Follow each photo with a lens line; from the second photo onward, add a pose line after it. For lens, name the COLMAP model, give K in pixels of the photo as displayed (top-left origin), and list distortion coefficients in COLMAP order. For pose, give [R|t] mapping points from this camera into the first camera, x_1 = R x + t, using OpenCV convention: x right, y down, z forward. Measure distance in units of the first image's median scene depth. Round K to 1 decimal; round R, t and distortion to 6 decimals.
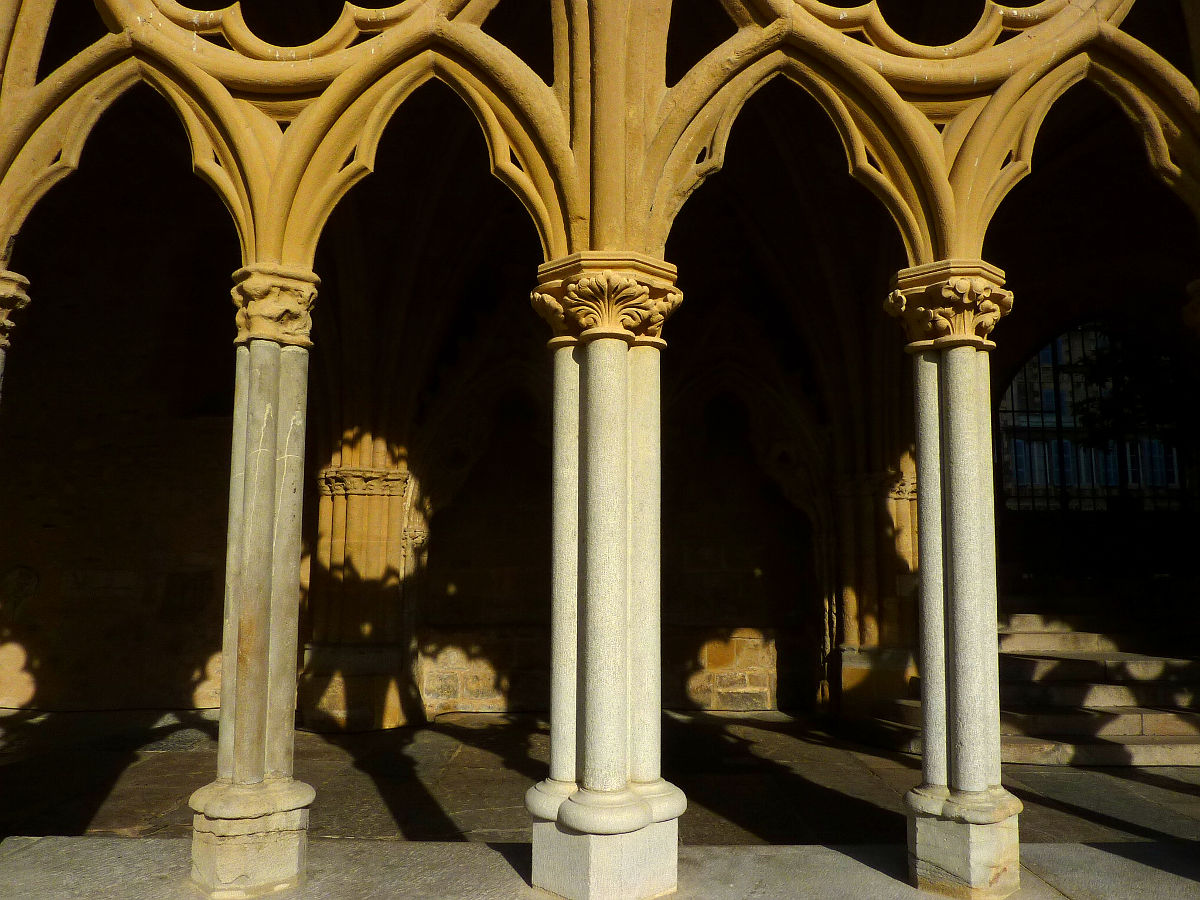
lens RADIAL K [[899.9, 0, 601.2], [0, 899.9, 475.4], [0, 0, 1]] dist [-0.036699, -0.006491]
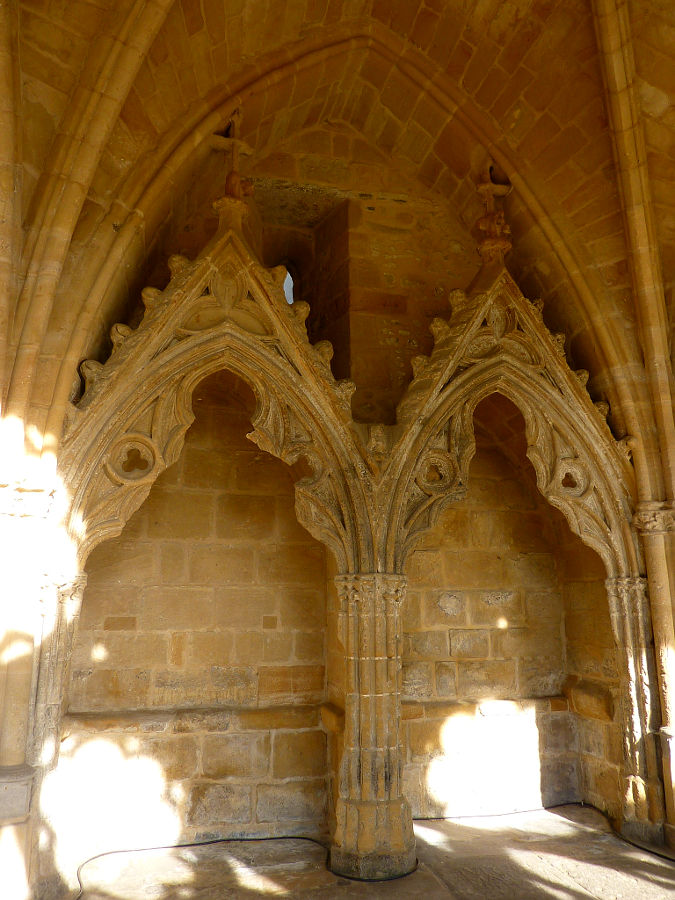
lens RADIAL K [[674.9, 0, 337.5], [0, 674.9, 450.0], [0, 0, 1]] dist [-0.036699, -0.006491]
pose [[0.981091, 0.019629, 0.192548, -0.105886], [0.003267, 0.993022, -0.117882, 0.022645], [-0.193518, 0.116282, 0.974181, 0.475835]]
